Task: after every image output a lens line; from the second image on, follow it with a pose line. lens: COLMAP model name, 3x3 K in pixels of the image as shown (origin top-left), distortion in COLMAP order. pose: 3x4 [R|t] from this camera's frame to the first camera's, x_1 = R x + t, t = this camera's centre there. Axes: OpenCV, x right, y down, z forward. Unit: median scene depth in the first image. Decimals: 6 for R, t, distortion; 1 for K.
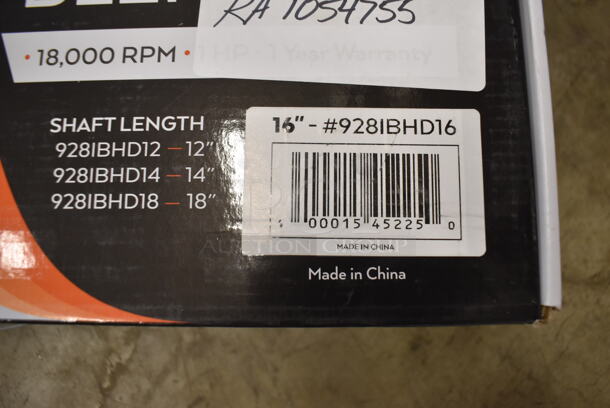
lens RADIAL K [[486.5, 0, 305.0], [0, 486.5, 204.0], [0, 0, 1]] dist [-0.103245, 0.011978]
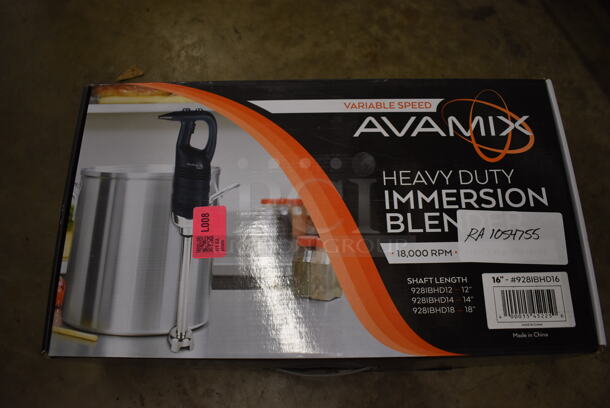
lens RADIAL K [[486.5, 0, 305.0], [0, 486.5, 204.0], [0, 0, 1]] dist [-0.103245, 0.011978]
pose [[0.999440, -0.014746, -0.030021, -1.023436], [0.007559, 0.973928, -0.226734, 0.019149], [0.032581, 0.226380, 0.973494, -1.710388]]
